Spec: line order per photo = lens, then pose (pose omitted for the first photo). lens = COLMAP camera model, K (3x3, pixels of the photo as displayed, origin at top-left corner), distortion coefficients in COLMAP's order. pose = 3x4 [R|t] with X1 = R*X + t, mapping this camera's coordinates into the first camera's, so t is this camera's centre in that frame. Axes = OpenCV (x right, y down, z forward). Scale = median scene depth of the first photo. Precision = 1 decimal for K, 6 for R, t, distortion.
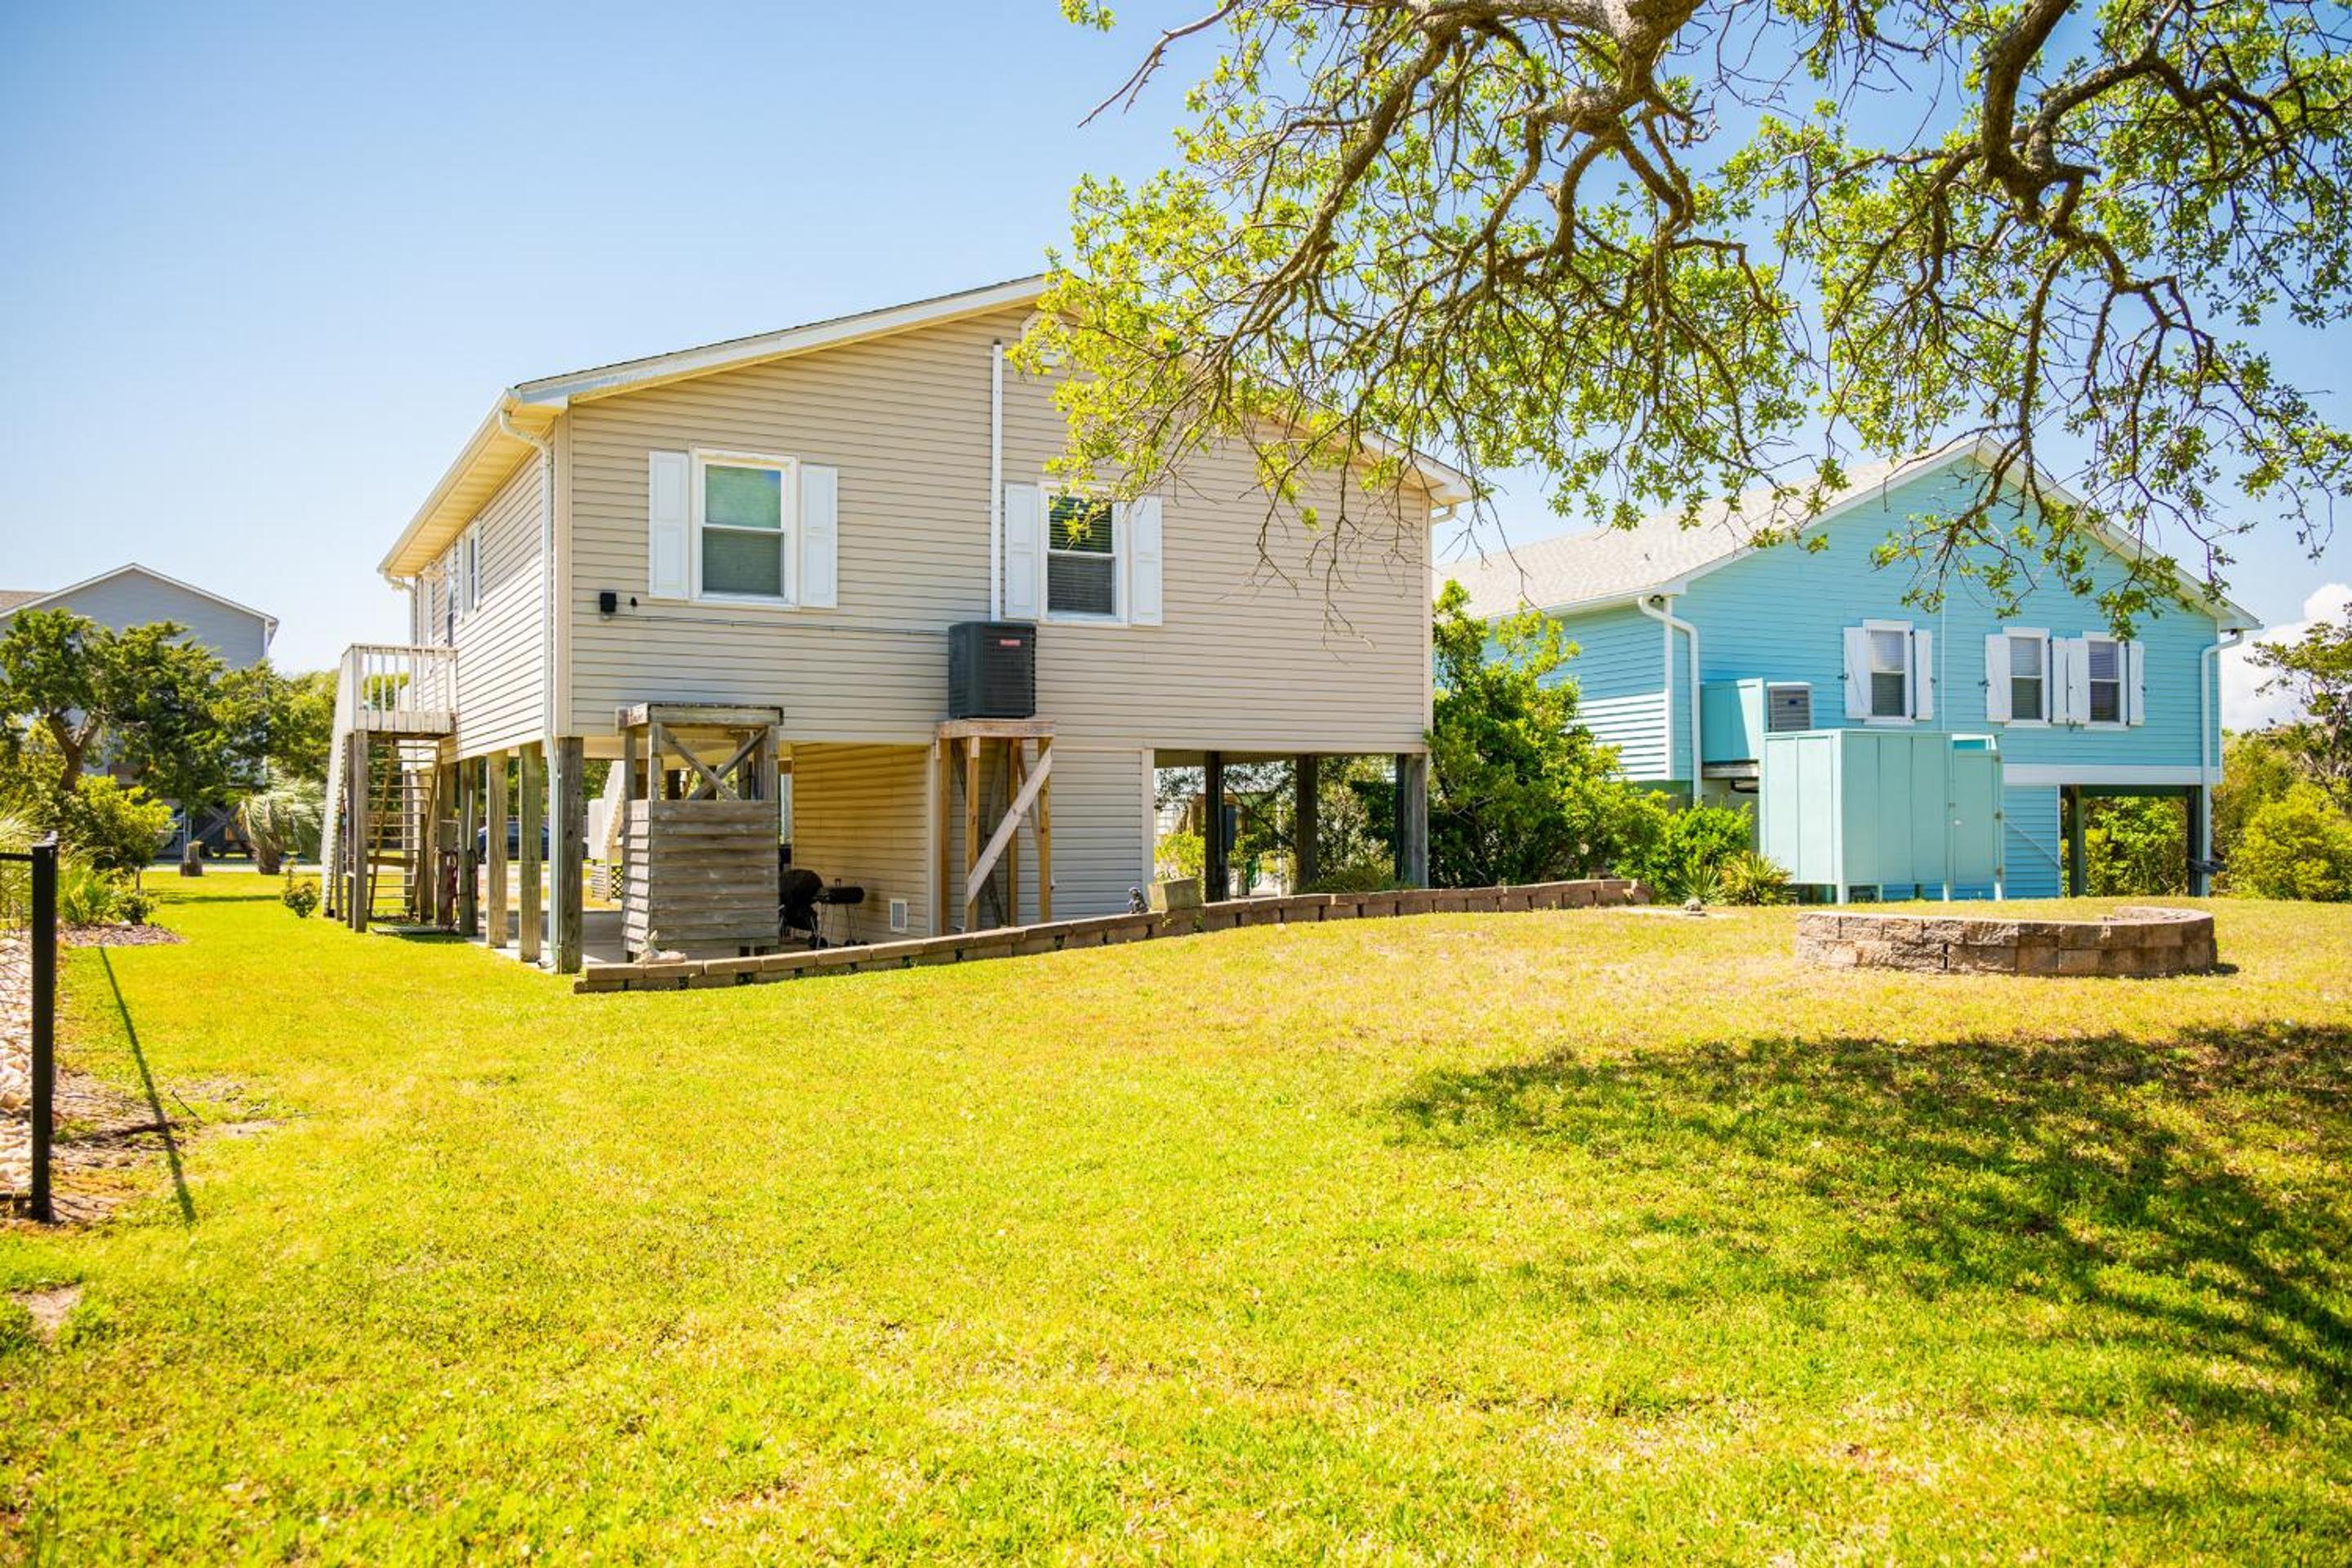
lens RADIAL K [[1951.0, 0, 1207.3], [0, 1951.0, 774.4], [0, 0, 1]] dist [-0.006239, -0.001482]
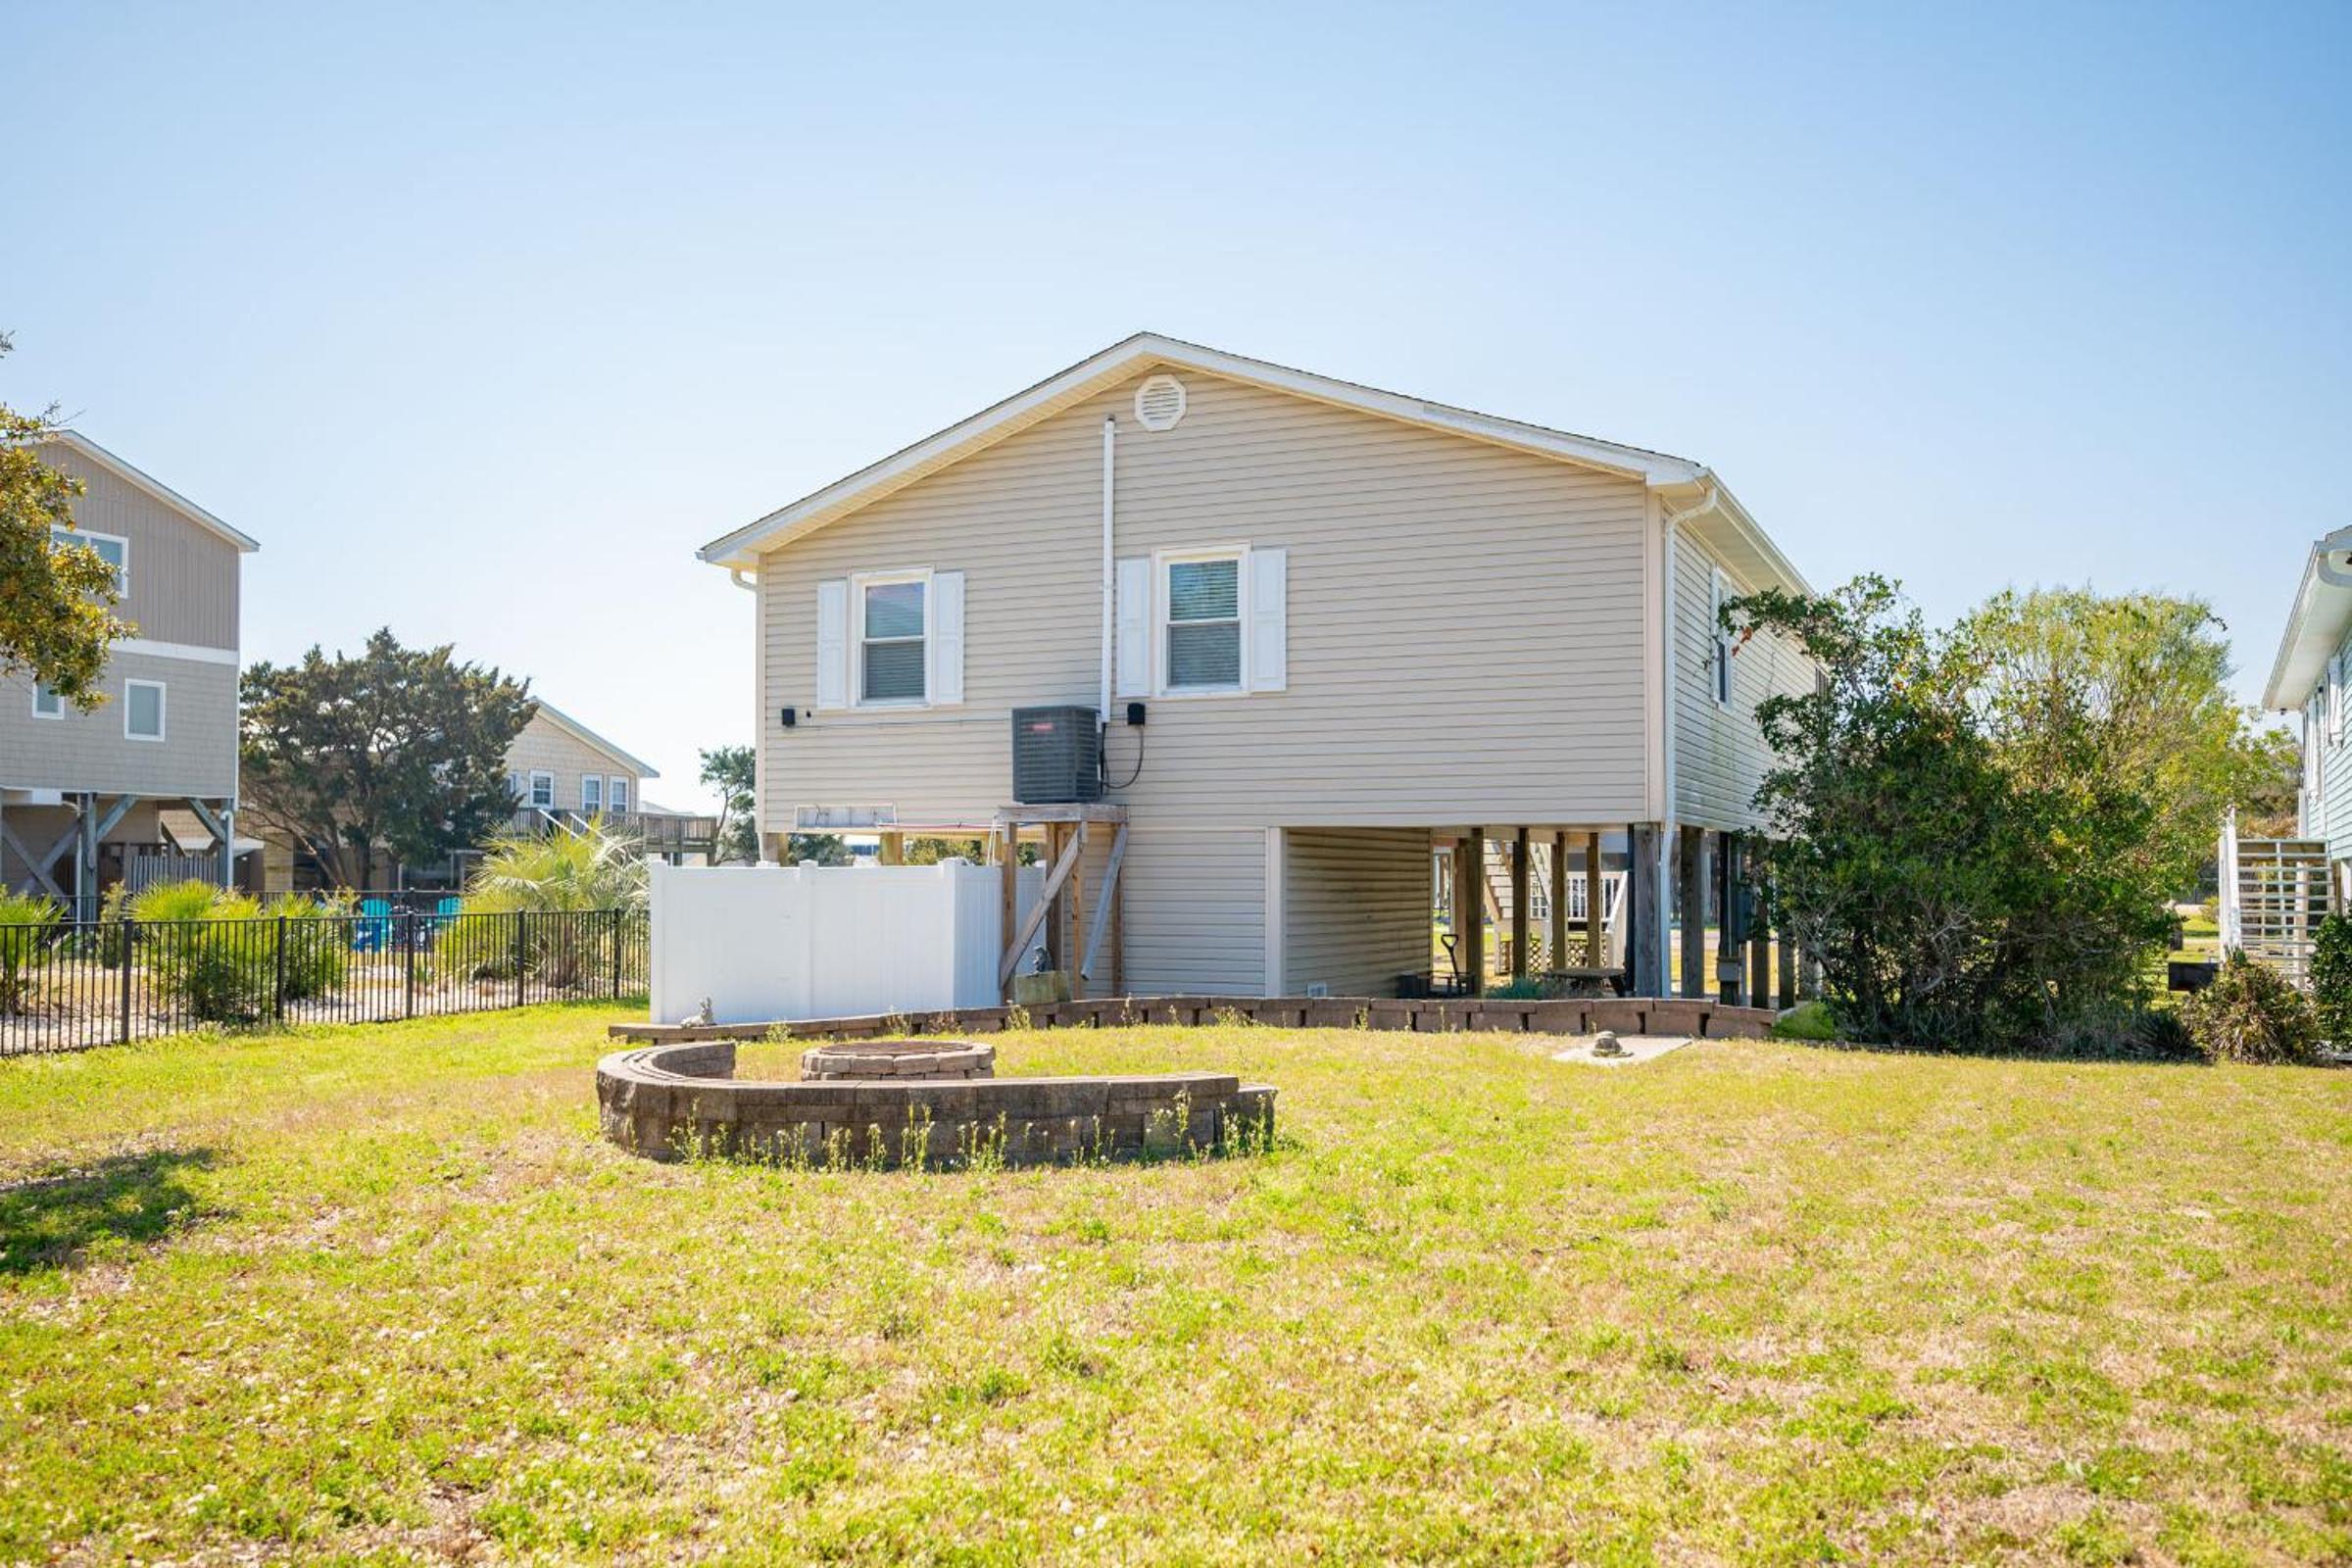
lens RADIAL K [[1926.1, 0, 1165.0], [0, 1926.1, 789.5], [0, 0, 1]] dist [0.031368, -0.009116]
pose [[0.584527, -0.038081, -0.810480, 0.701642], [0.014678, 0.999231, -0.036364, 0.001053], [0.811242, 0.009360, 0.584636, 0.464385]]
